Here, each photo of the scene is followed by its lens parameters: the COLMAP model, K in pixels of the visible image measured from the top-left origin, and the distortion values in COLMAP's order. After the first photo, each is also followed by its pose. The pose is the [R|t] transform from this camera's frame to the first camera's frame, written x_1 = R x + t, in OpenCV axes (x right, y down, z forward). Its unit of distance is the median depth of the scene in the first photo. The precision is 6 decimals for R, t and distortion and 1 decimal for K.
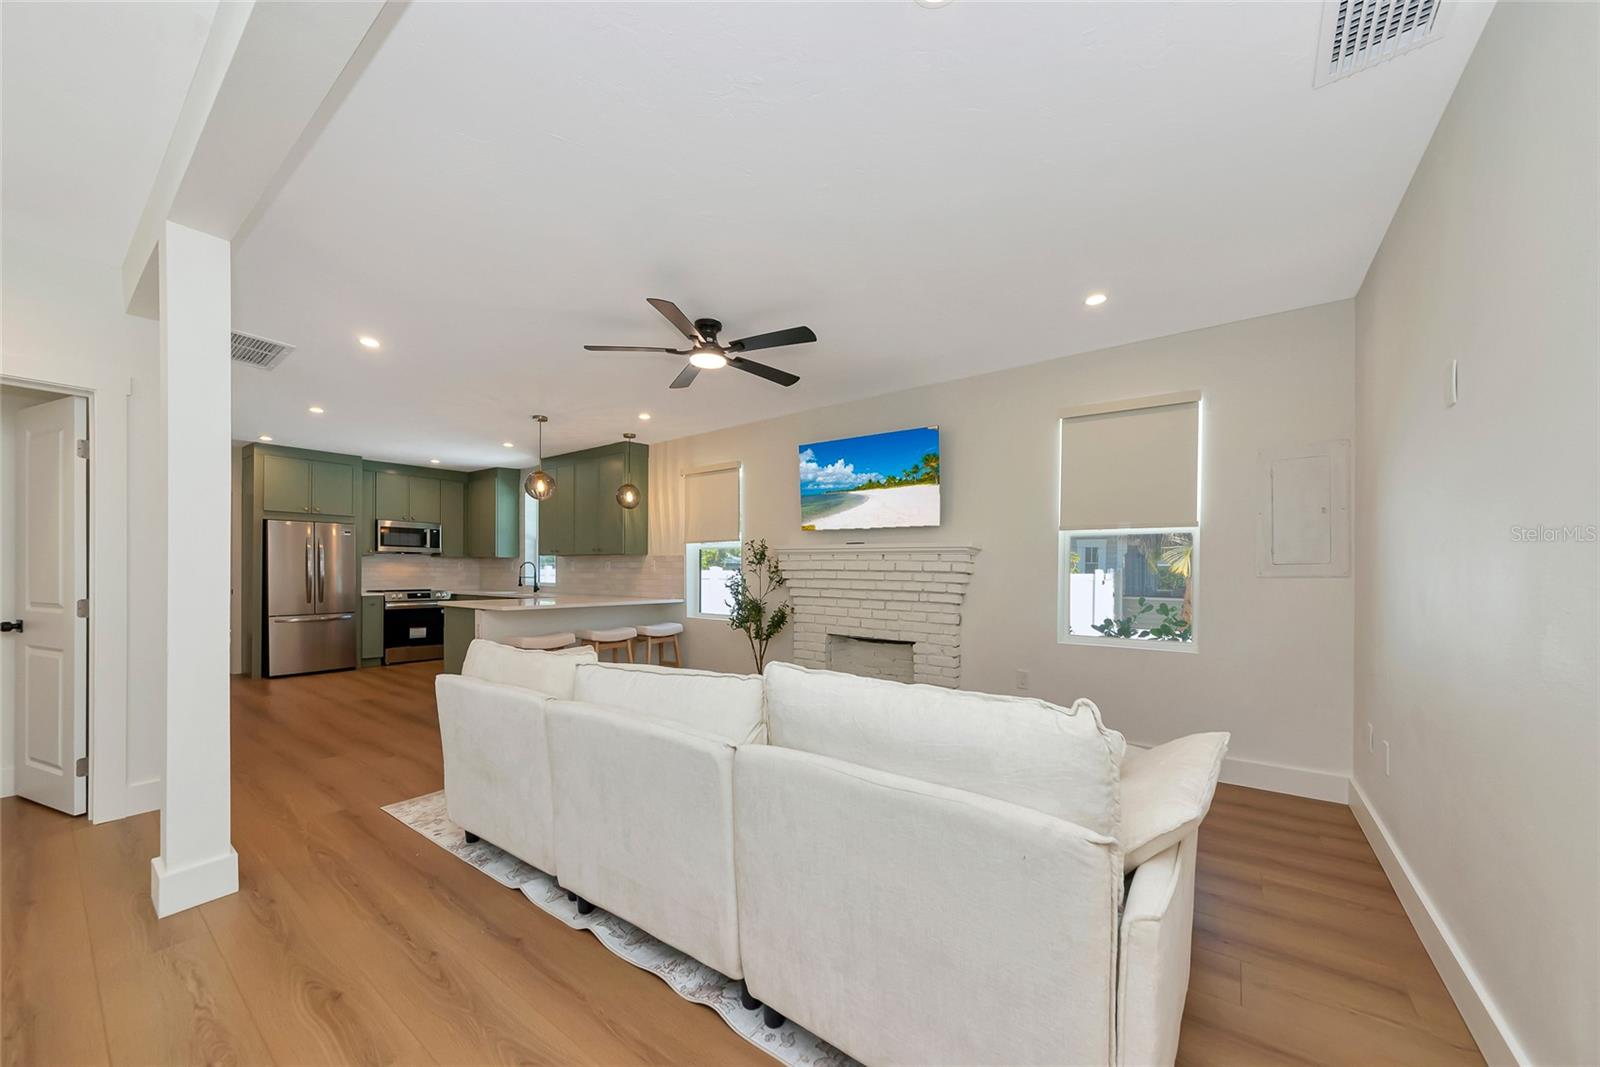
lens RADIAL K [[568.3, 0, 791.6], [0, 568.3, 574.5], [0, 0, 1]] dist [-0.014877, 0.001873]
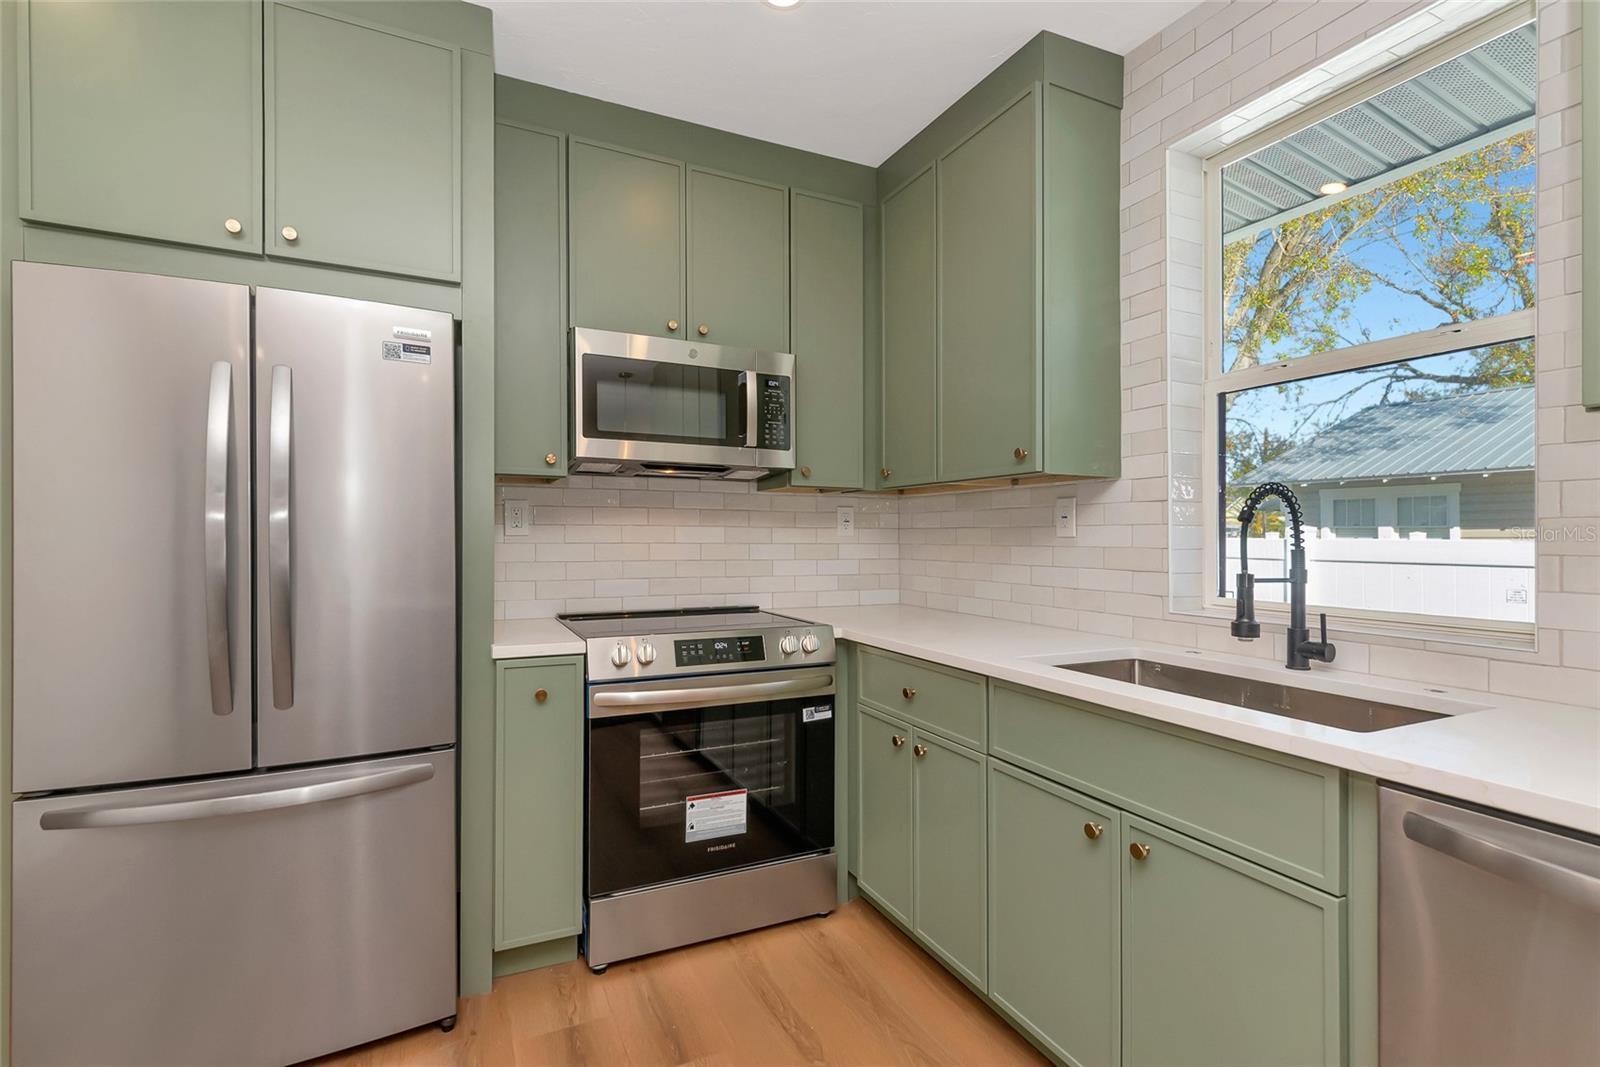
lens RADIAL K [[740.1, 0, 794.2], [0, 740.1, 541.2], [0, 0, 1]] dist [-0.008728, 0.000944]
pose [[0.881611, -0.007644, -0.471915, -0.612739], [0.004113, 0.999955, -0.008512, -0.003863], [0.471959, 0.005563, 0.881603, 0.934371]]
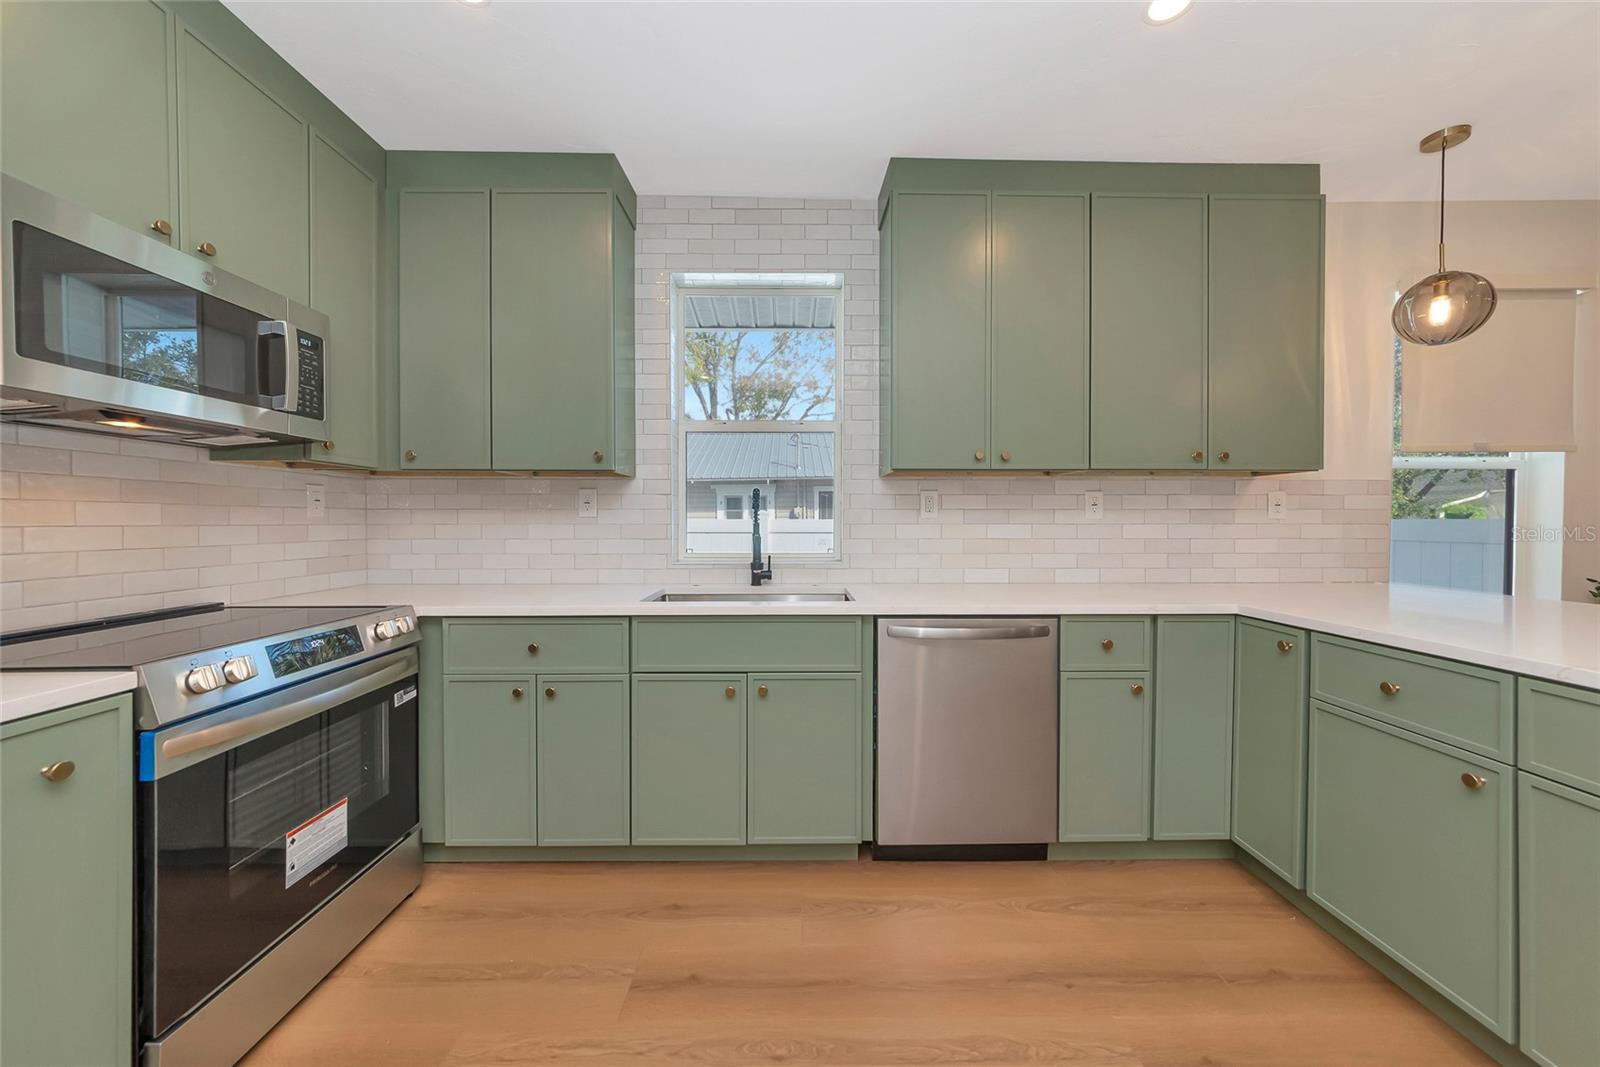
lens RADIAL K [[568.3, 0, 827.6], [0, 568.3, 518.6], [0, 0, 1]] dist [-0.014877, 0.001873]
pose [[0.780265, -0.014042, 0.625291, -0.795599], [0.015948, 0.999870, 0.002552, -0.006011], [-0.625246, 0.007981, 0.780387, 0.915855]]
